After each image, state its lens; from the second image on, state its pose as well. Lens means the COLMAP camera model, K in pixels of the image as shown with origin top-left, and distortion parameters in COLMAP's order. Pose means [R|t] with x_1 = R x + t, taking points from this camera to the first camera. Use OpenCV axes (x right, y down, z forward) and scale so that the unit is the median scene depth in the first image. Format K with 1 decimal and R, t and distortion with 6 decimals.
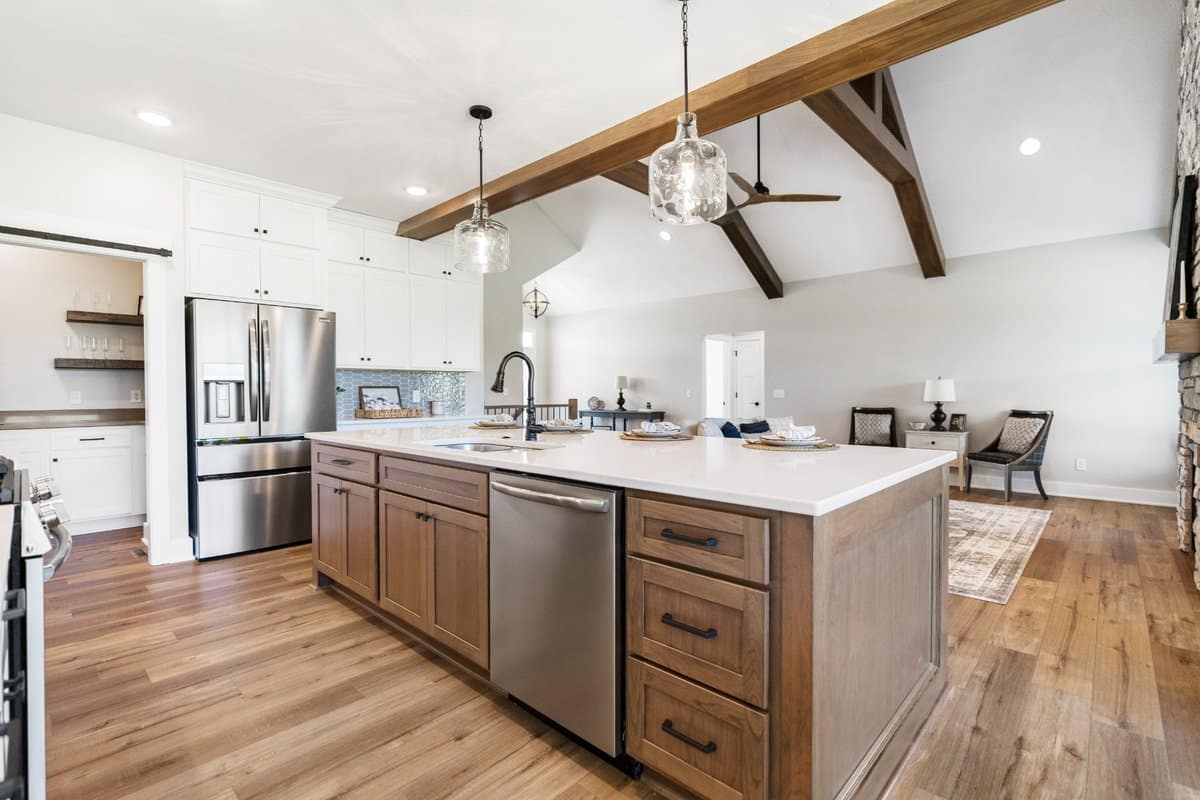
lens RADIAL K [[554.2, 0, 602.5], [0, 554.2, 396.7], [0, 0, 1]] dist [0.000893, 0.000514]
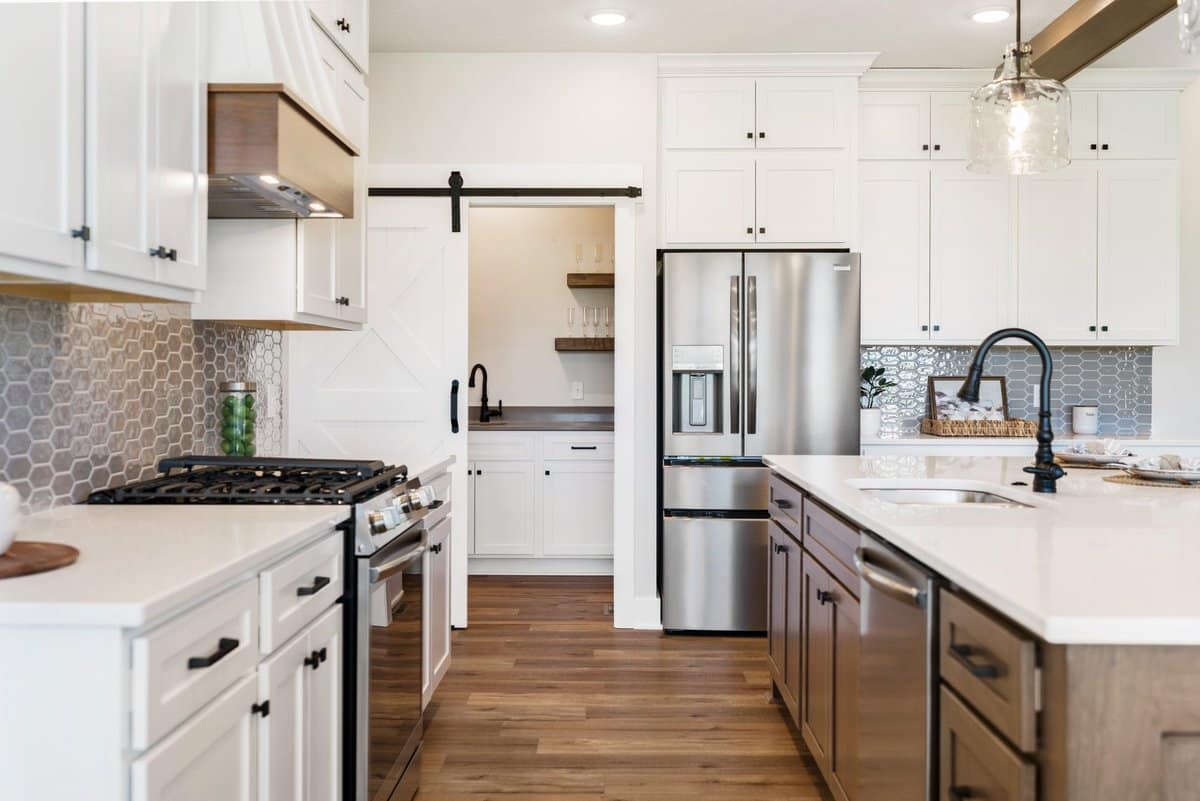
lens RADIAL K [[1200.4, 0, 599.0], [0, 1200.4, 370.6], [0, 0, 1]] dist [0.019784, 0.006839]
pose [[0.675321, 0.003246, -0.737516, 0.382353], [-0.011707, 0.999912, -0.006319, -0.022925], [0.737431, 0.012901, 0.675300, -0.087847]]
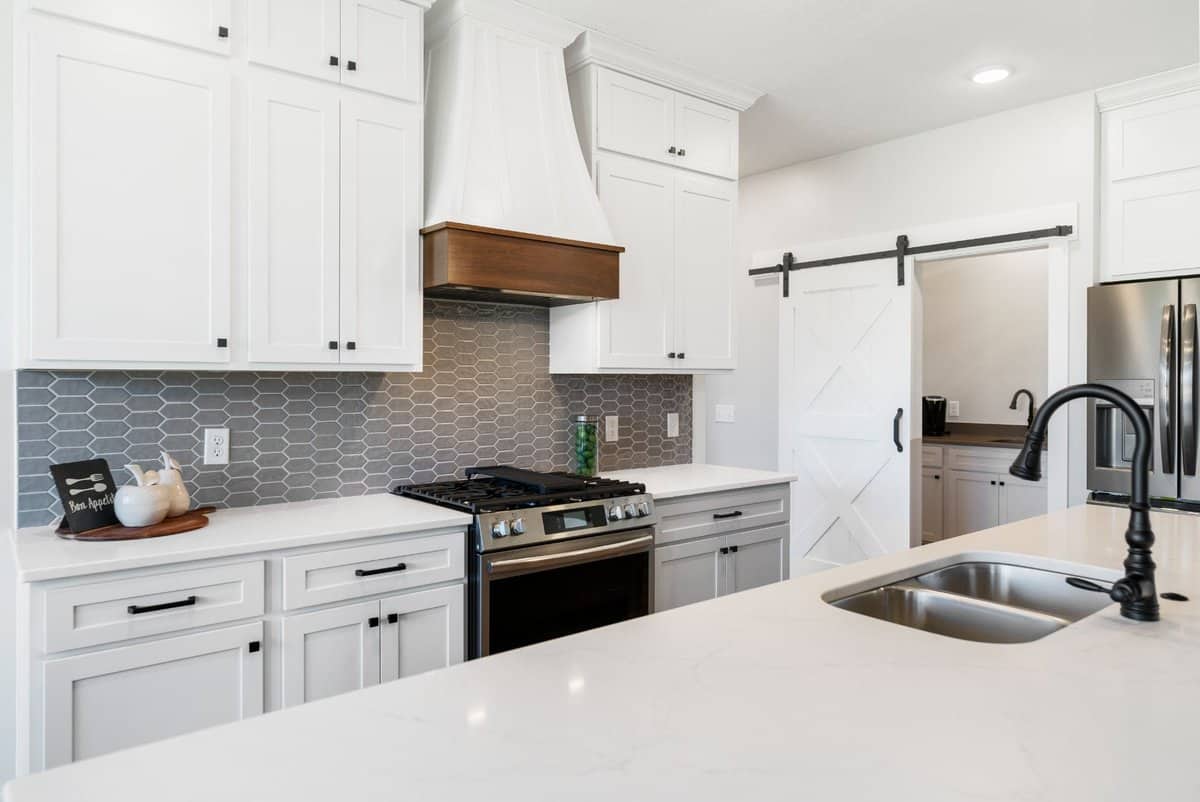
lens RADIAL K [[789.4, 0, 597.7], [0, 789.4, 379.3], [0, 0, 1]] dist [-0.003793, -0.000790]
pose [[-0.124165, 0.000241, -0.992262, 0.391771], [-0.008212, 0.999965, 0.001270, -0.068475], [0.992228, 0.008306, -0.124159, 0.613526]]
